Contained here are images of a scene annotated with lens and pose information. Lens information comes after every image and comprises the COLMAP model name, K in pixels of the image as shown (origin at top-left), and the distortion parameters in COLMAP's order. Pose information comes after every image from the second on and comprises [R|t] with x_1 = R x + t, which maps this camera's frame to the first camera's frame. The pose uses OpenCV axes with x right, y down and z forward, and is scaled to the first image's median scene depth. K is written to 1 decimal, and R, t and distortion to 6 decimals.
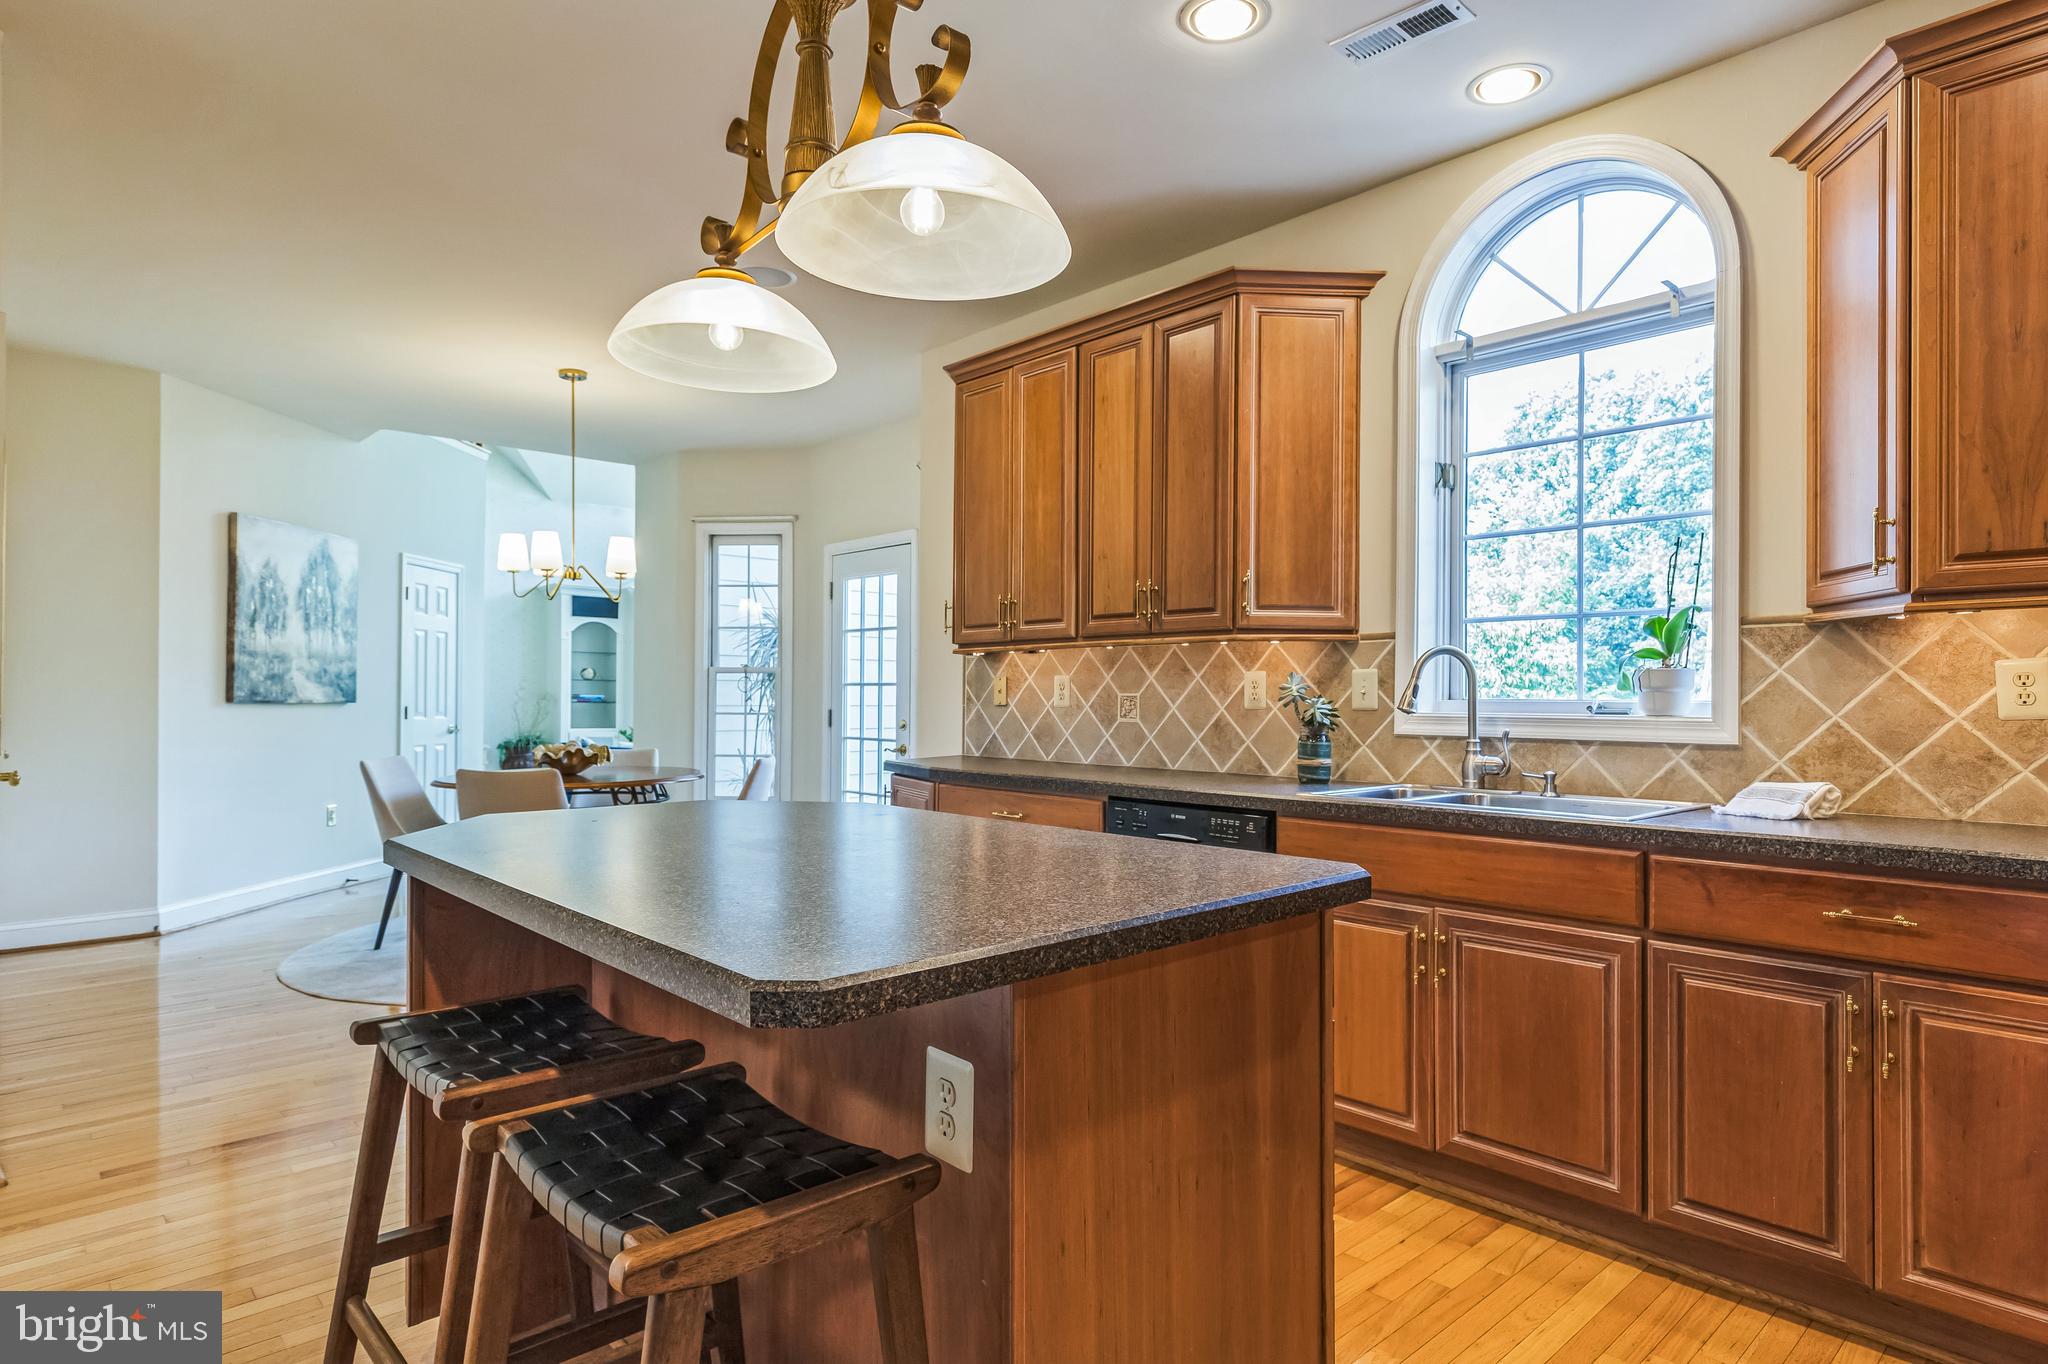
lens RADIAL K [[1130.5, 0, 1023.3], [0, 1130.5, 682.3], [0, 0, 1]] dist [0.004739, 0.000541]
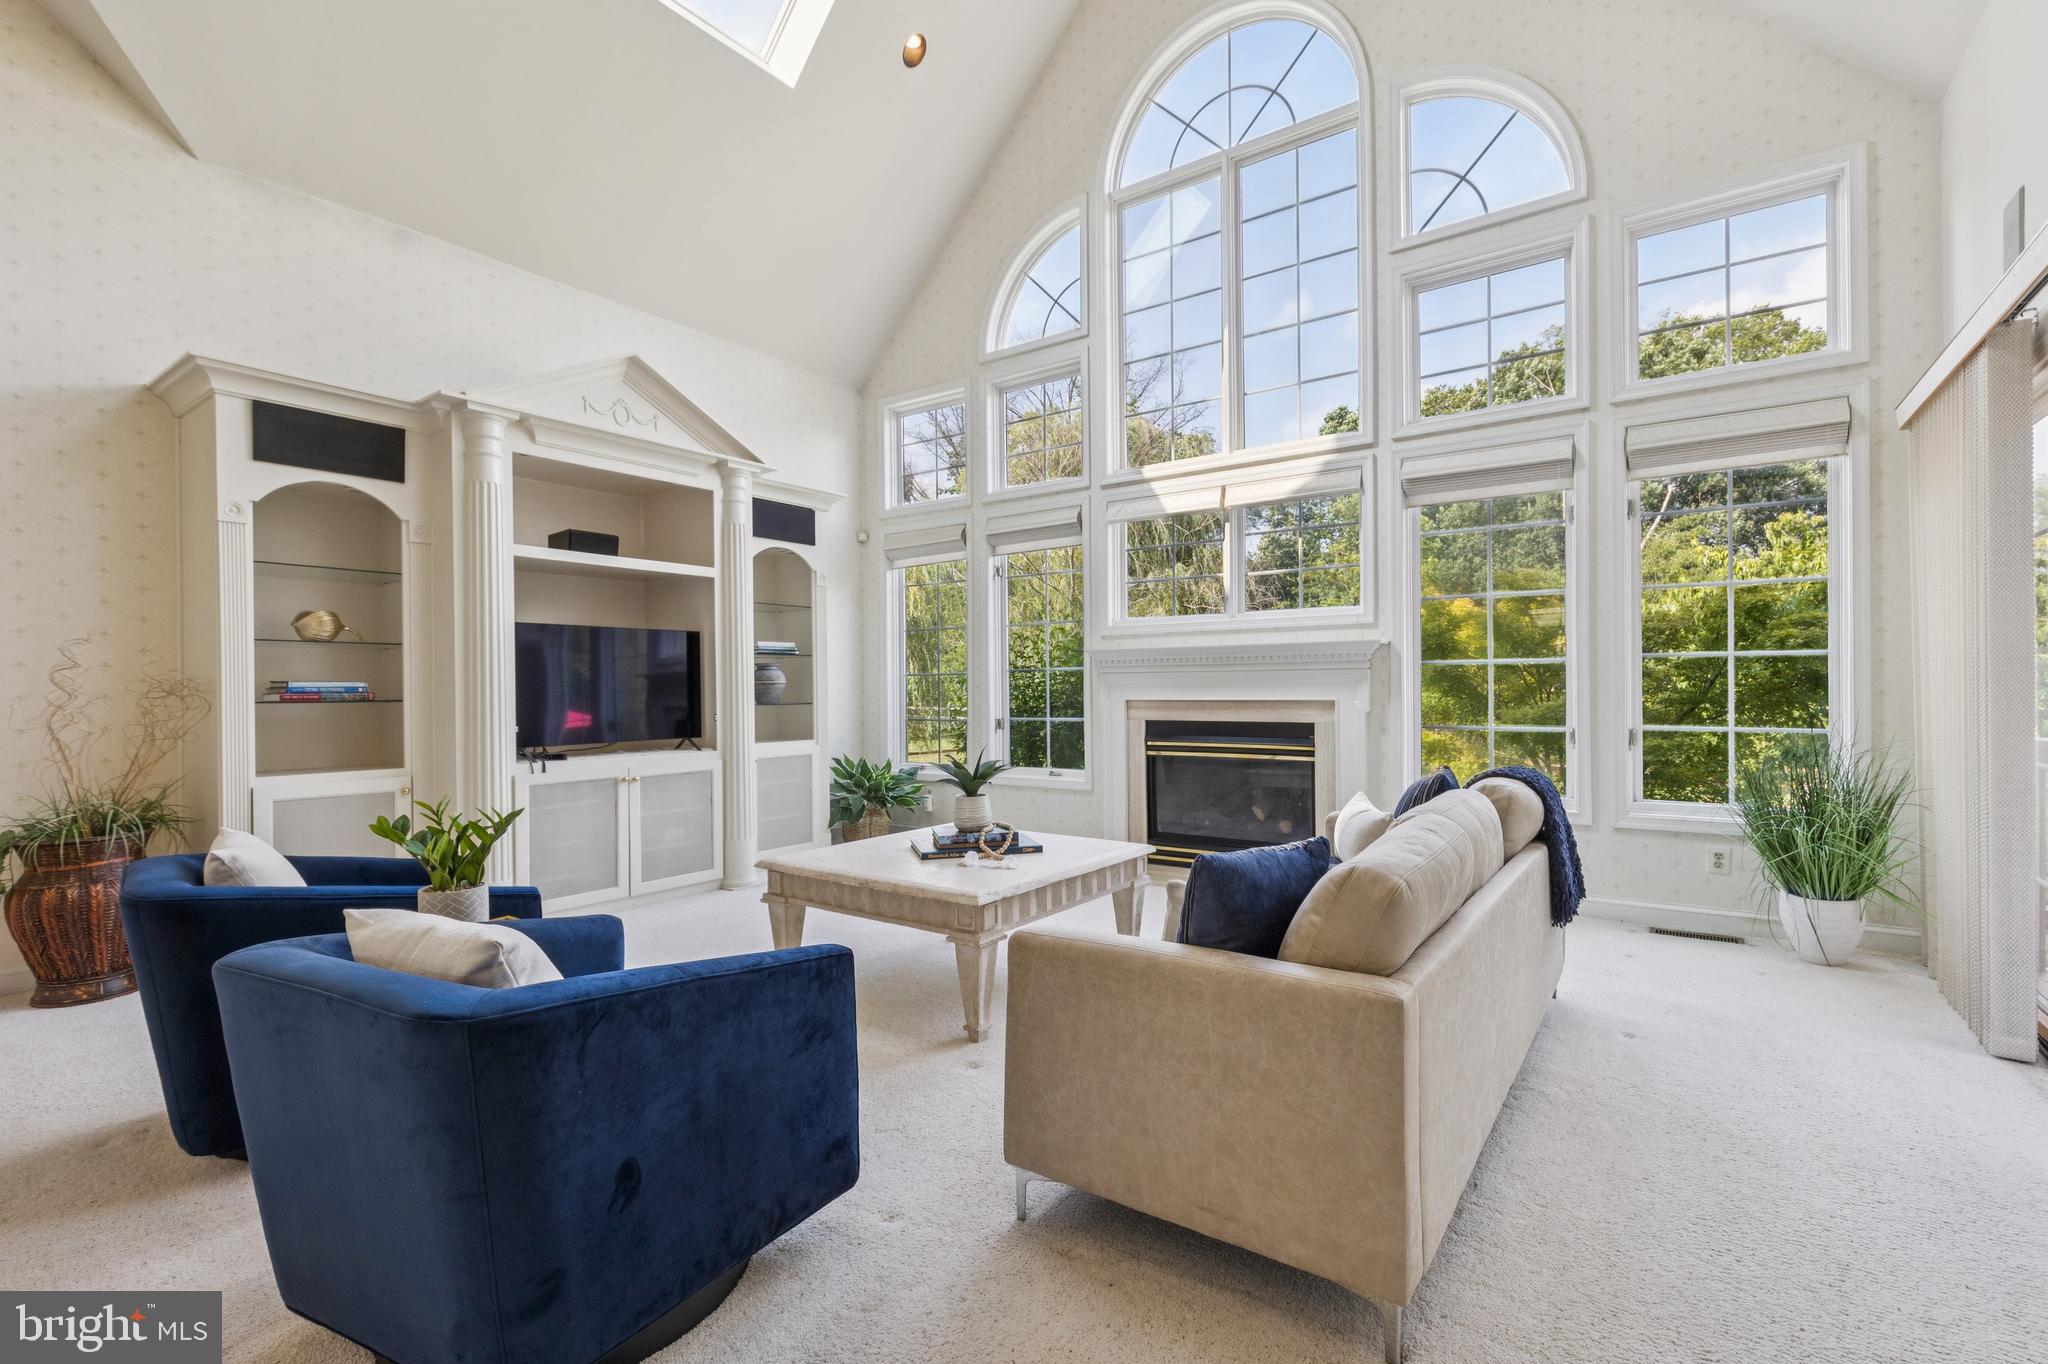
lens RADIAL K [[931.5, 0, 1019.0], [0, 931.5, 689.8], [0, 0, 1]] dist [0.010606, 0.000112]
pose [[0.980435, -0.016630, 0.196137, -0.444244], [0.012449, 0.999669, 0.022534, 0.018856], [-0.196447, -0.019651, 0.980318, 1.322331]]
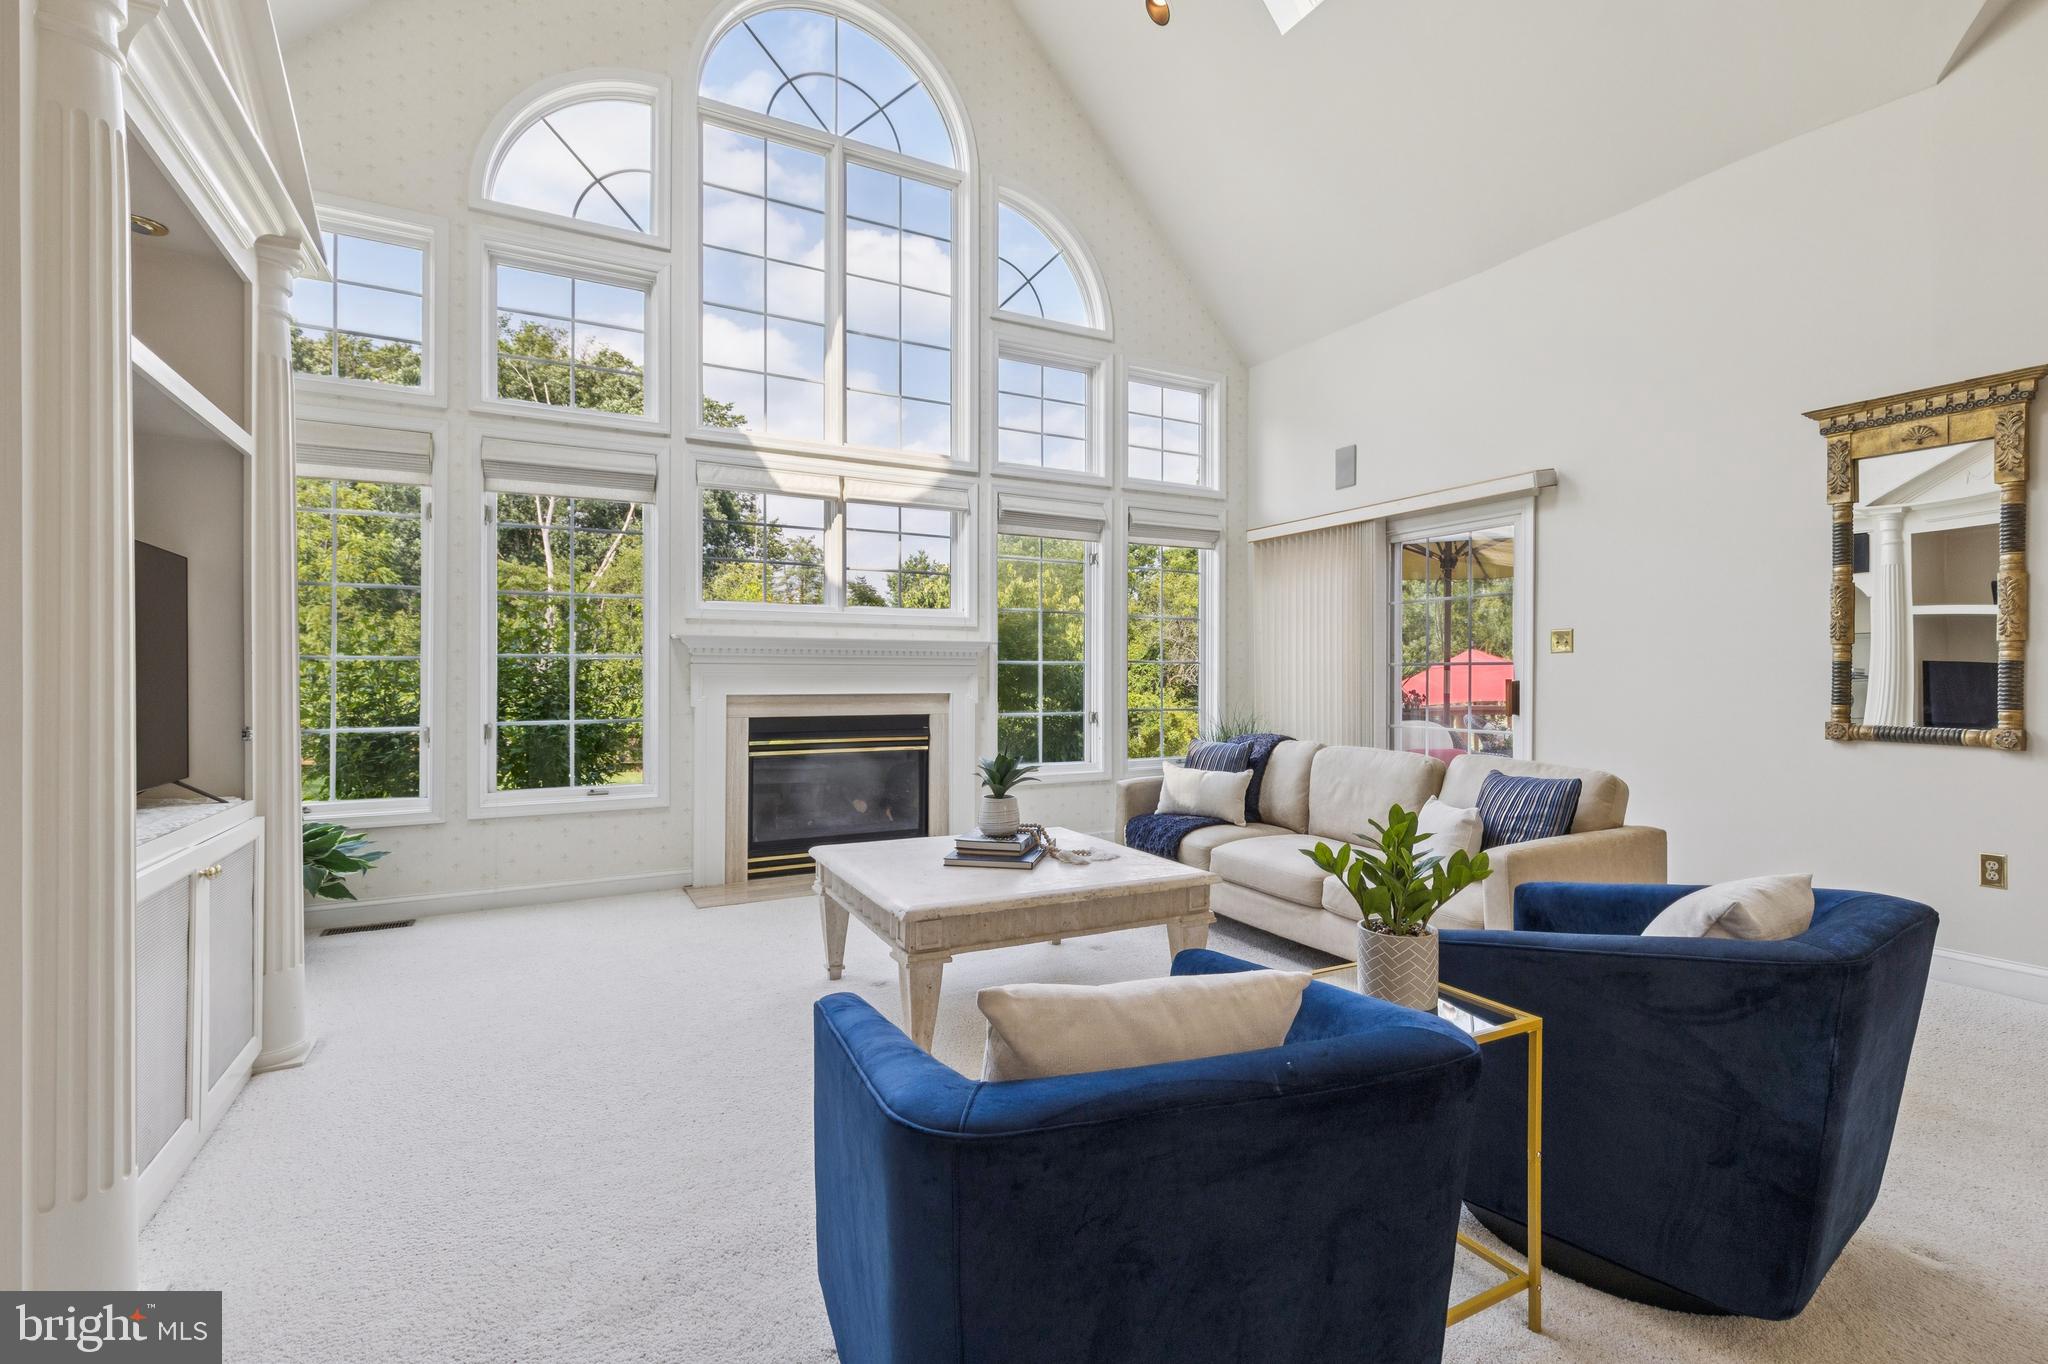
lens RADIAL K [[931.5, 0, 976.8], [0, 931.5, 677.2], [0, 0, 1]] dist [0.010606, 0.000112]
pose [[0.255823, -0.005375, 0.966709, -0.846025], [-0.017028, 0.999804, 0.010066, 0.023860], [-0.966574, -0.019037, 0.255681, 1.763568]]
